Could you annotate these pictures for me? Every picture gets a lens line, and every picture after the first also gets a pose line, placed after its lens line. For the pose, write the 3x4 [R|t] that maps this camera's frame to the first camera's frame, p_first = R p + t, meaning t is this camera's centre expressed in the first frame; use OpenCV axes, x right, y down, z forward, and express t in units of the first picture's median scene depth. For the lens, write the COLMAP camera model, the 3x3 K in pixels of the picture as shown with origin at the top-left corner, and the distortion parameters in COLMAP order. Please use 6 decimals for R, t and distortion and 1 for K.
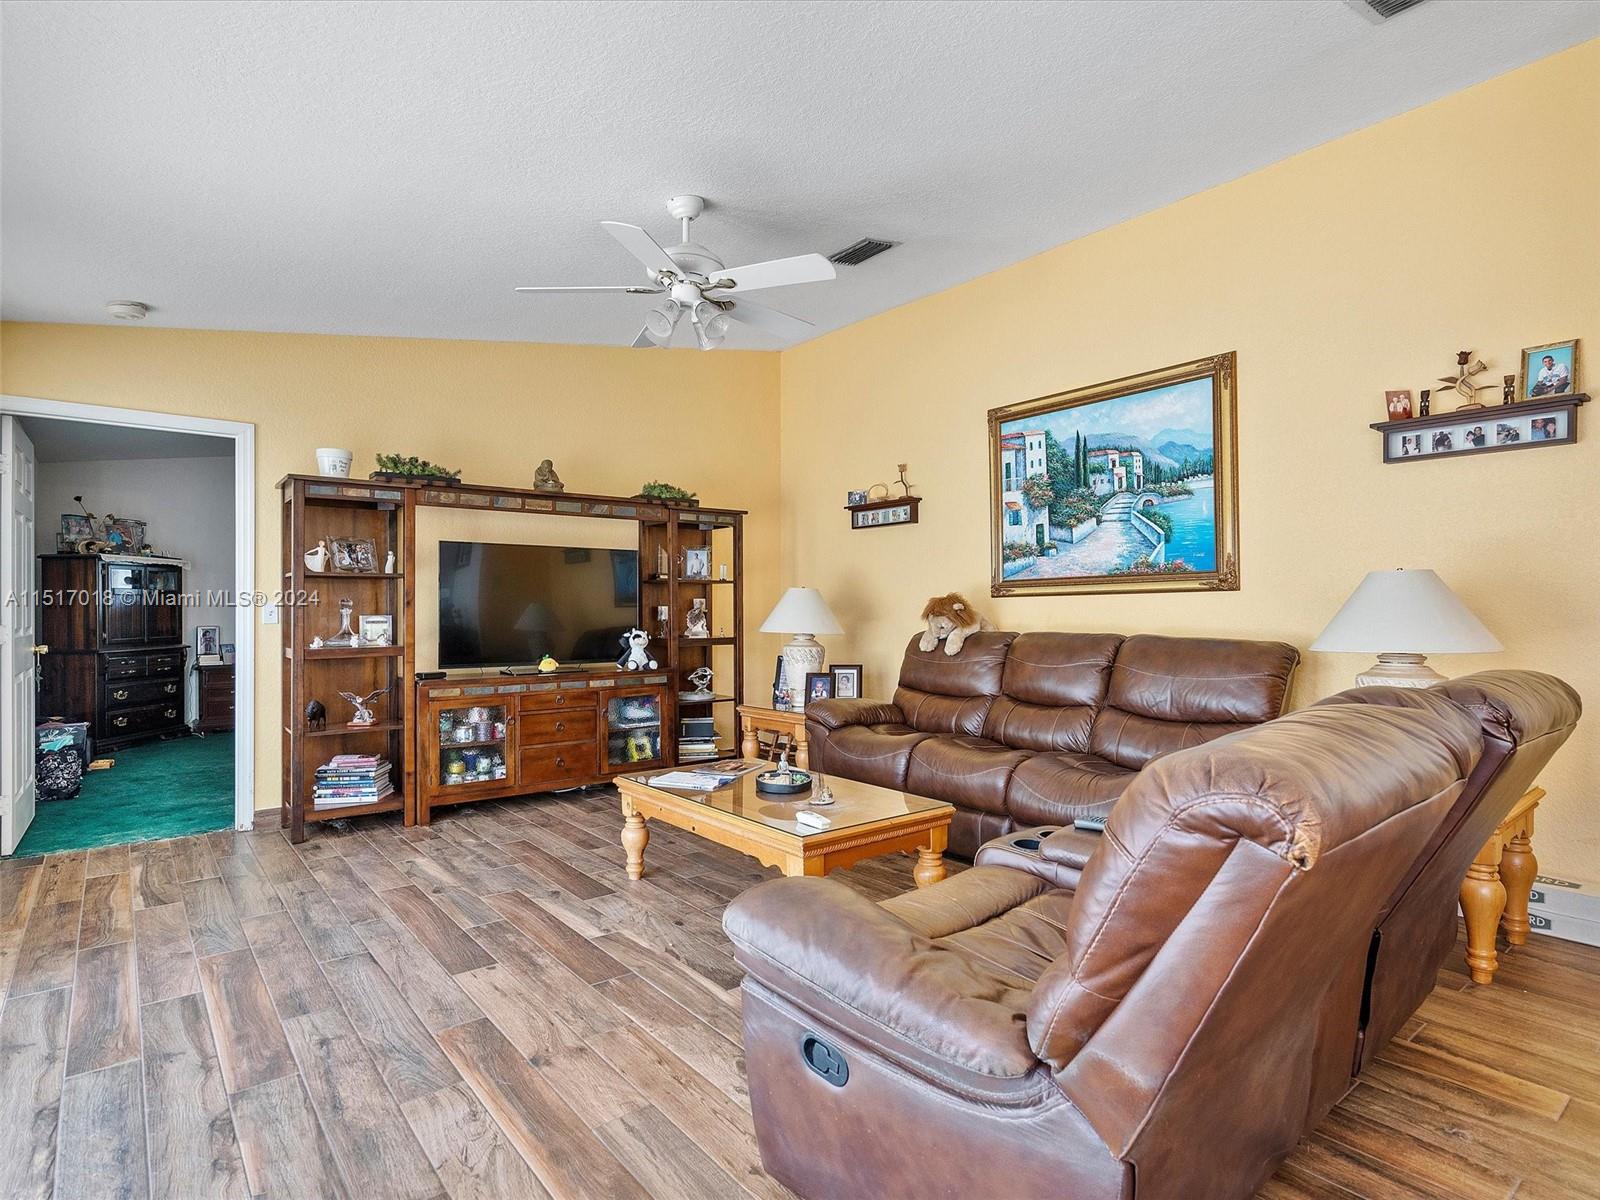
lens RADIAL K [[855.6, 0, 800.0], [0, 855.6, 600.0], [0, 0, 1]] dist [-0.001799, 0.000762]
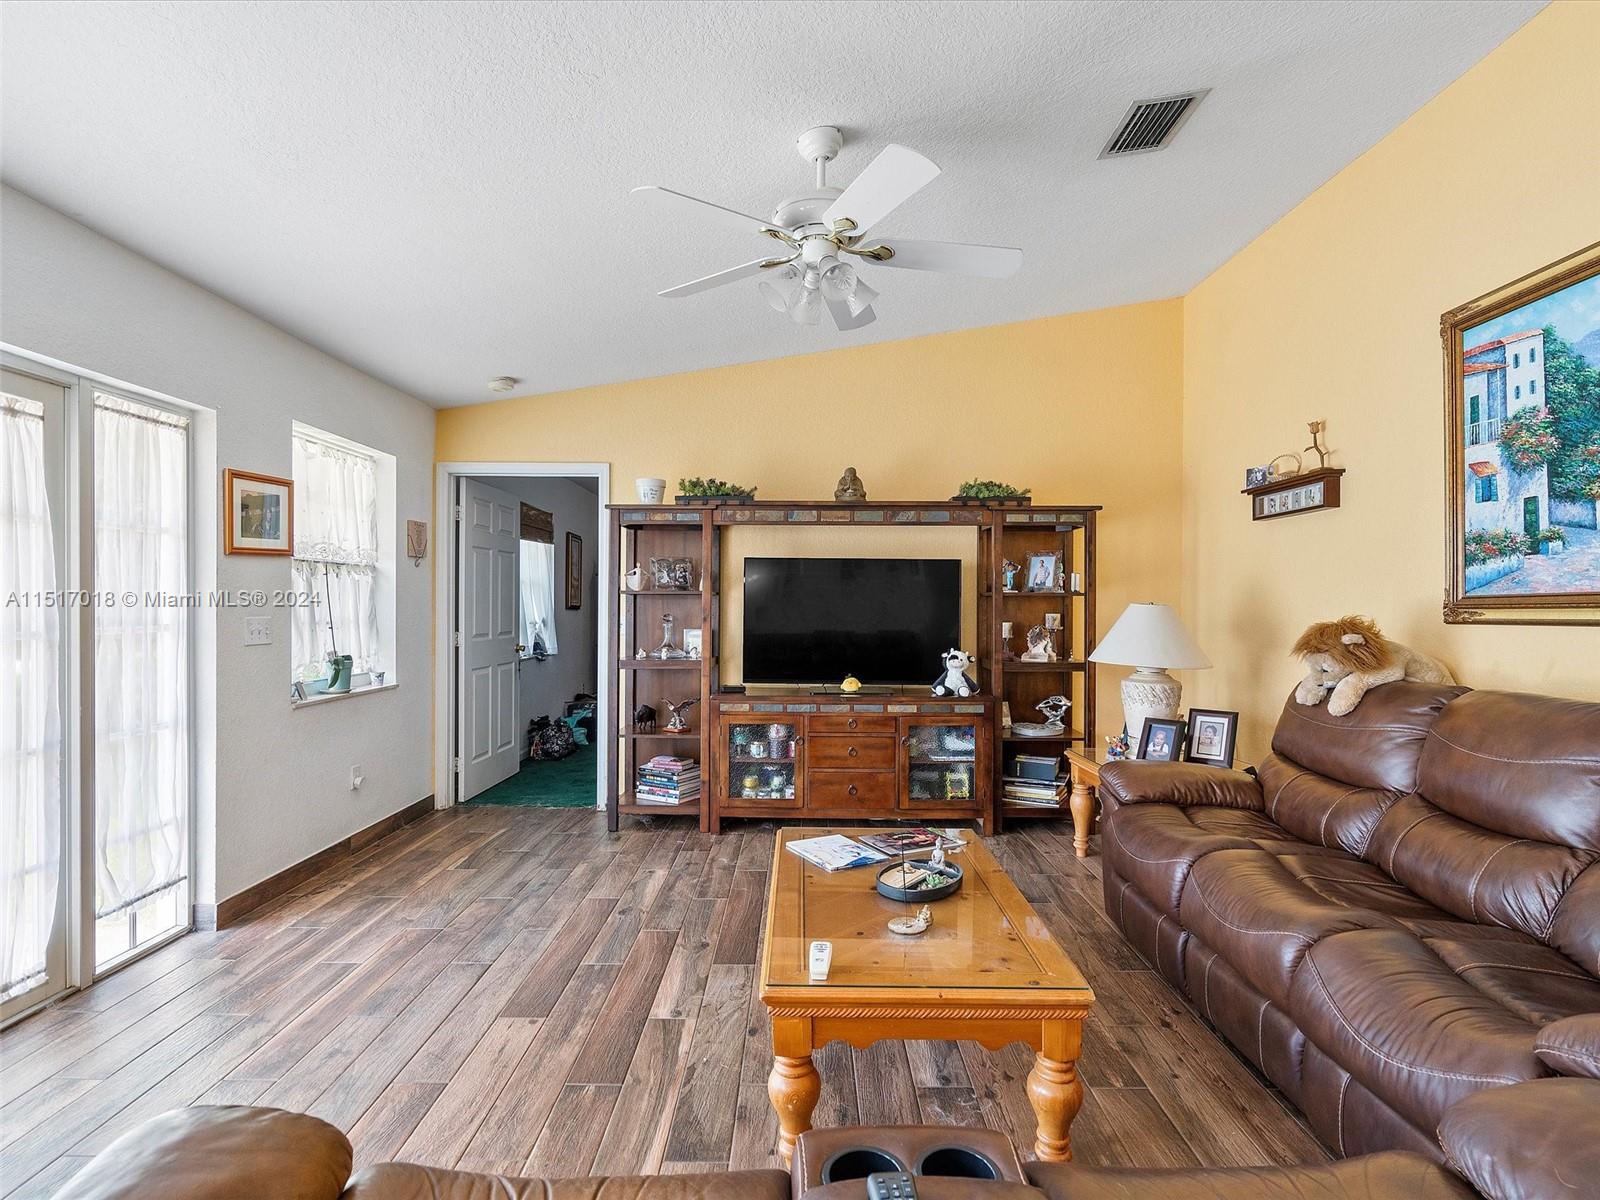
lens RADIAL K [[818.5, 0, 795.3], [0, 818.5, 601.7], [0, 0, 1]] dist [-0.012667, 0.009717]
pose [[0.773185, 0.004992, -0.634161, 0.244678], [-0.001390, 0.999980, 0.006177, -0.022402], [0.634179, -0.003894, 0.773177, 0.276575]]
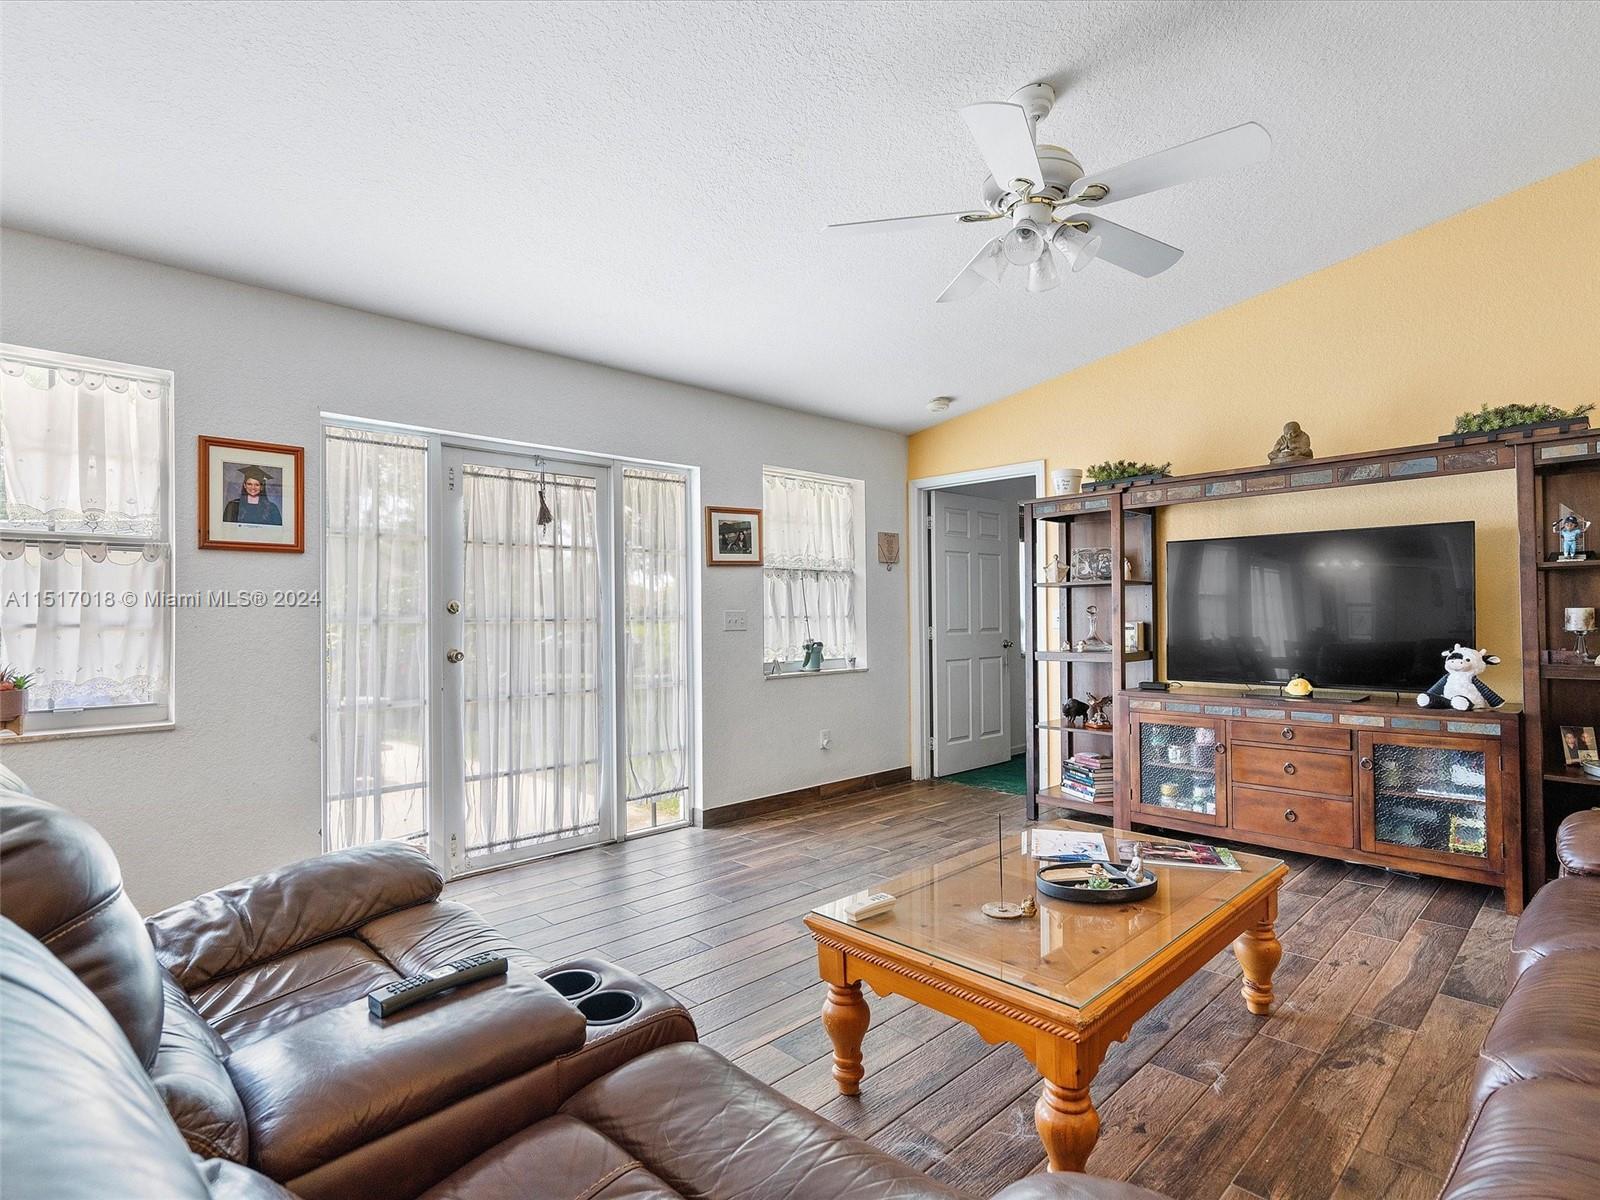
lens RADIAL K [[818.5, 0, 795.3], [0, 818.5, 601.7], [0, 0, 1]] dist [-0.012667, 0.009717]
pose [[0.087040, -0.016337, -0.996071, 0.420829], [0.019470, 0.999702, -0.014696, 0.001020], [0.996015, -0.018114, 0.087332, 0.513169]]
